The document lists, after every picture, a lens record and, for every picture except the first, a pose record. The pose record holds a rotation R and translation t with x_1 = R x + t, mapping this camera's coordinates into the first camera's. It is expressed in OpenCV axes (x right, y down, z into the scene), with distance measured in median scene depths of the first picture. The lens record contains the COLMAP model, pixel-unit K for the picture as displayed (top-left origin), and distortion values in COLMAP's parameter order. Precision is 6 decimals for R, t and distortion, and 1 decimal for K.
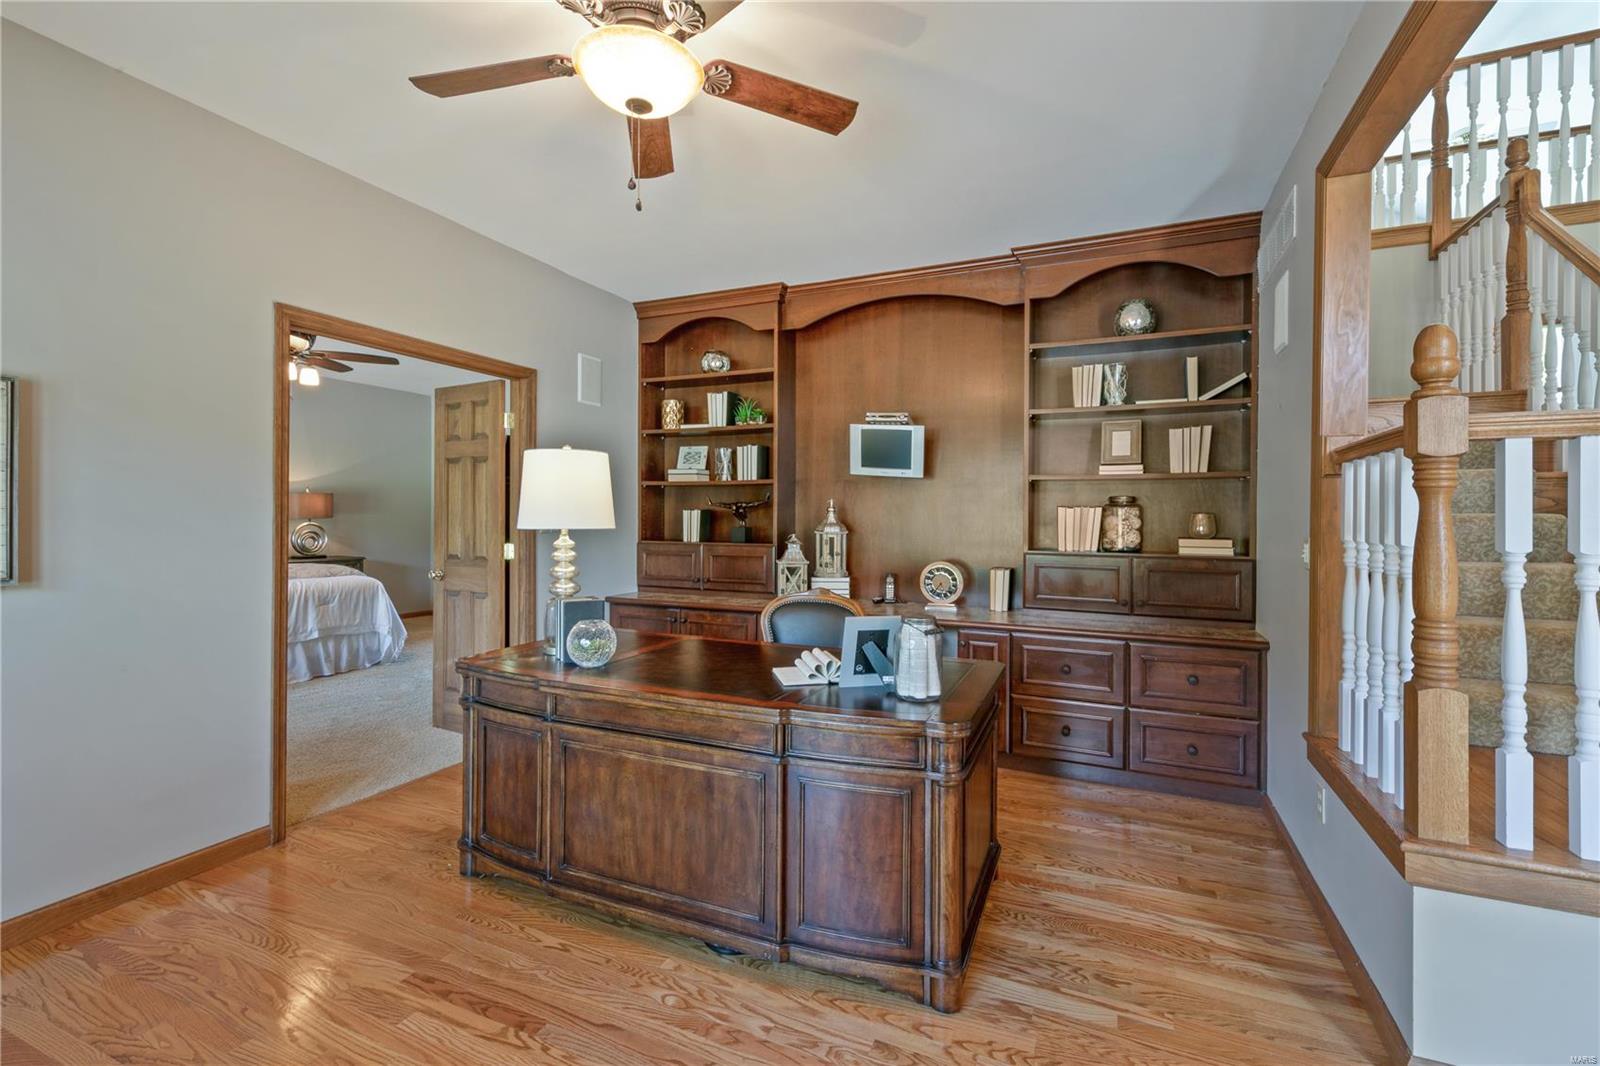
lens RADIAL K [[698.6, 0, 802.6], [0, 698.6, 519.5], [0, 0, 1]] dist [0.001009, 0.000048]
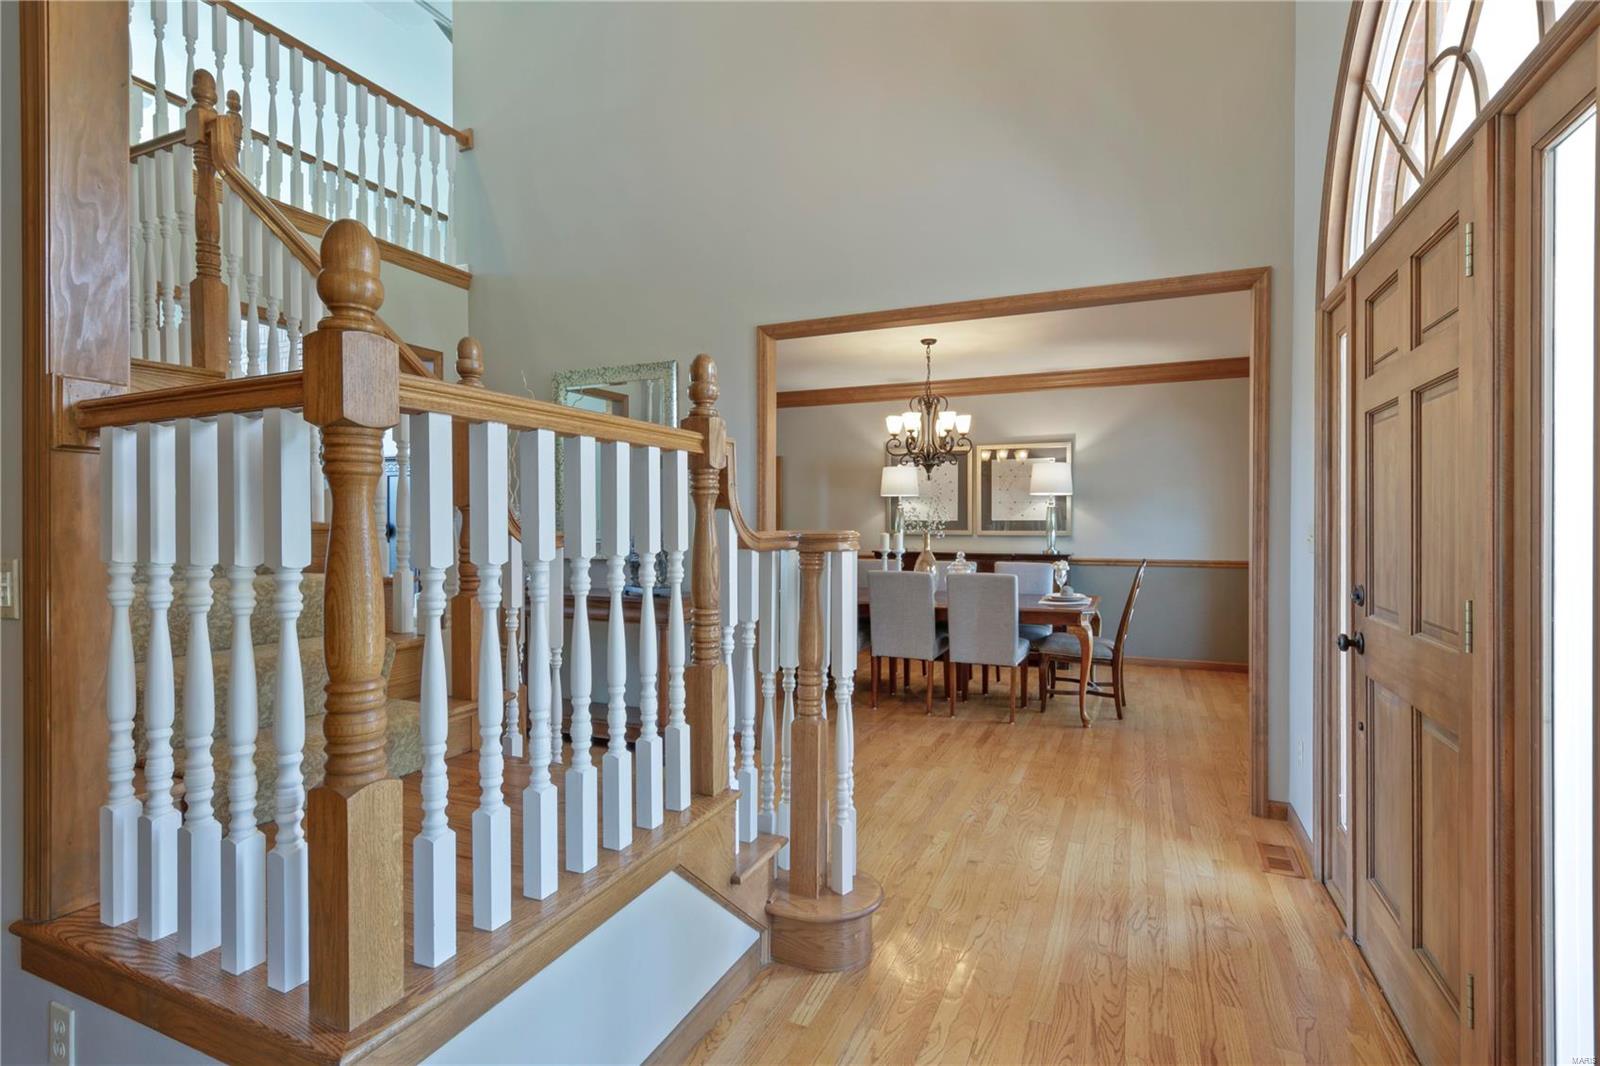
lens RADIAL K [[771.1, 0, 799.4], [0, 771.1, 533.5], [0, 0, 1]] dist [0.000932, 0.000867]
pose [[0.008716, -0.014982, 0.999850, 0.138006], [0.005161, 0.999875, 0.014937, -0.000151], [-0.999949, 0.005030, 0.008793, 0.409018]]
